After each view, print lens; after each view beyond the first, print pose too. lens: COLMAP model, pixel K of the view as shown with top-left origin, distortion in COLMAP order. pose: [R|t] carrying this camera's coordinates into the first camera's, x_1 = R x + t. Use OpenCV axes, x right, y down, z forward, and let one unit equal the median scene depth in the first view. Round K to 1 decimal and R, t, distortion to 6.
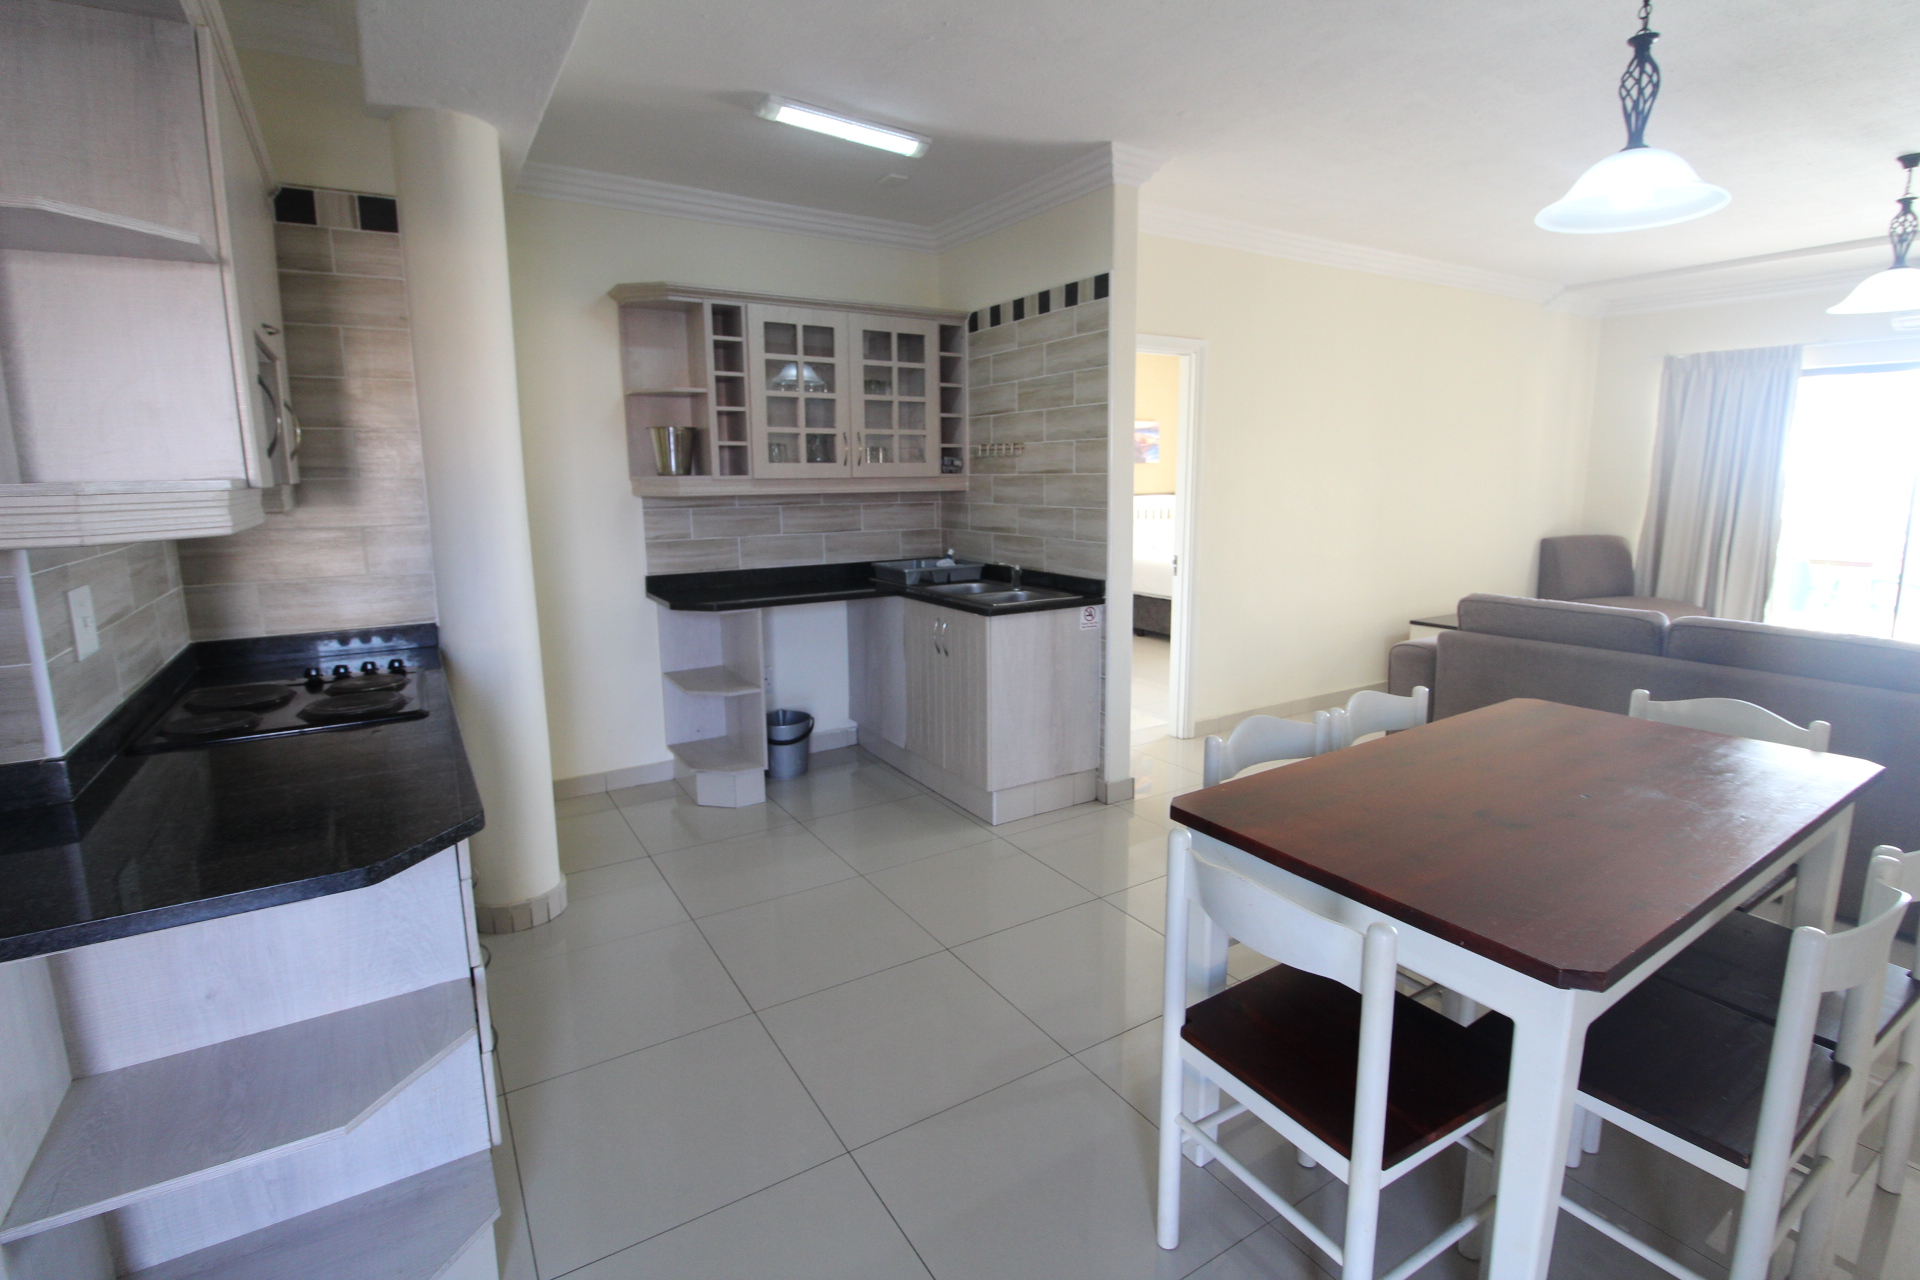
lens RADIAL K [[900.1, 0, 969.6], [0, 900.1, 620.6], [0, 0, 1]] dist [0.001792, -0.013770]
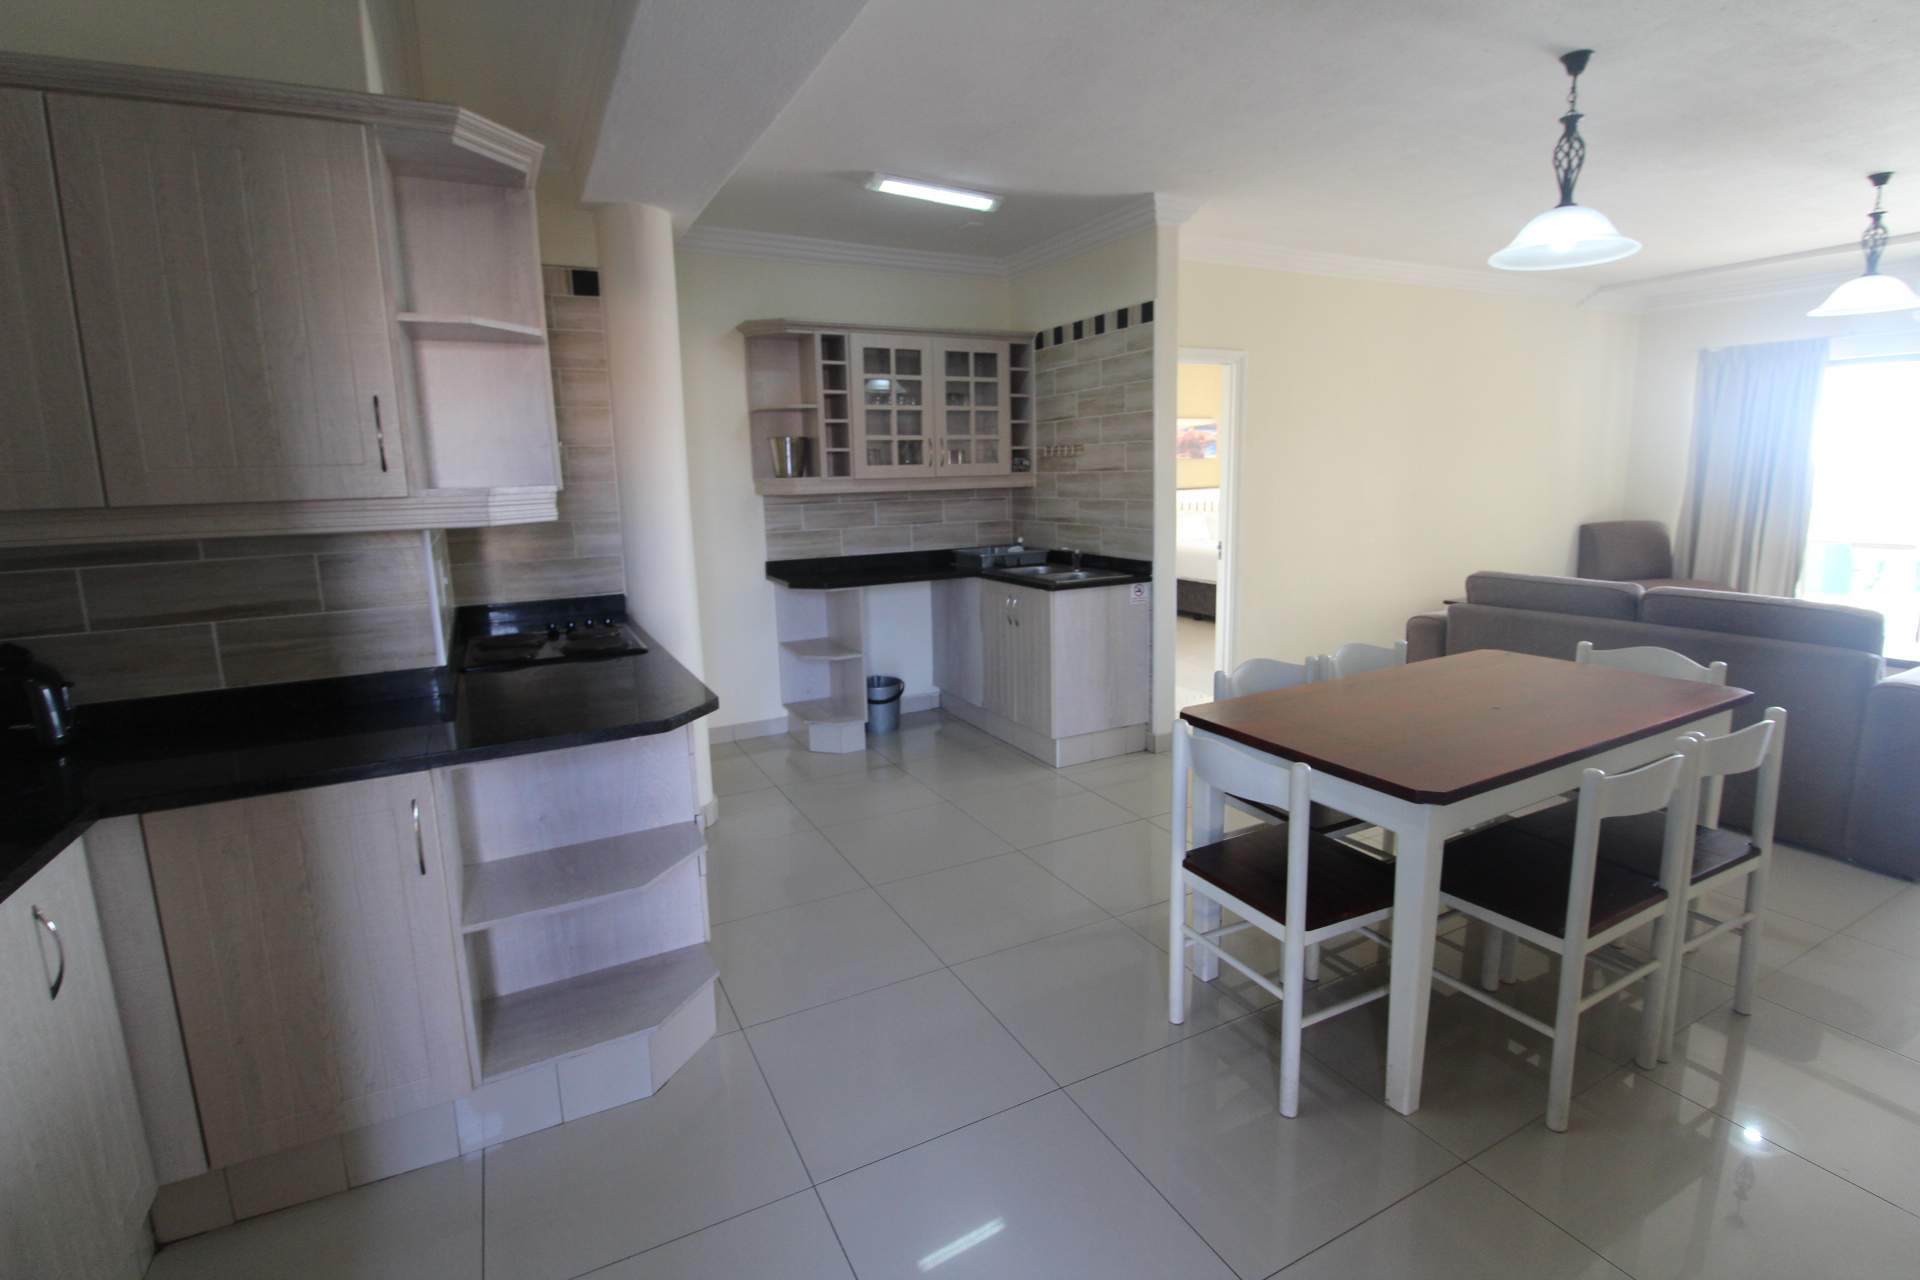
lens RADIAL K [[900.1, 0, 969.6], [0, 900.1, 620.6], [0, 0, 1]] dist [0.001792, -0.013770]
pose [[0.997005, -0.002428, -0.077305, 0.003590], [0.002711, 0.999990, 0.003554, 0.025821], [0.077295, -0.003753, 0.997001, -0.176499]]
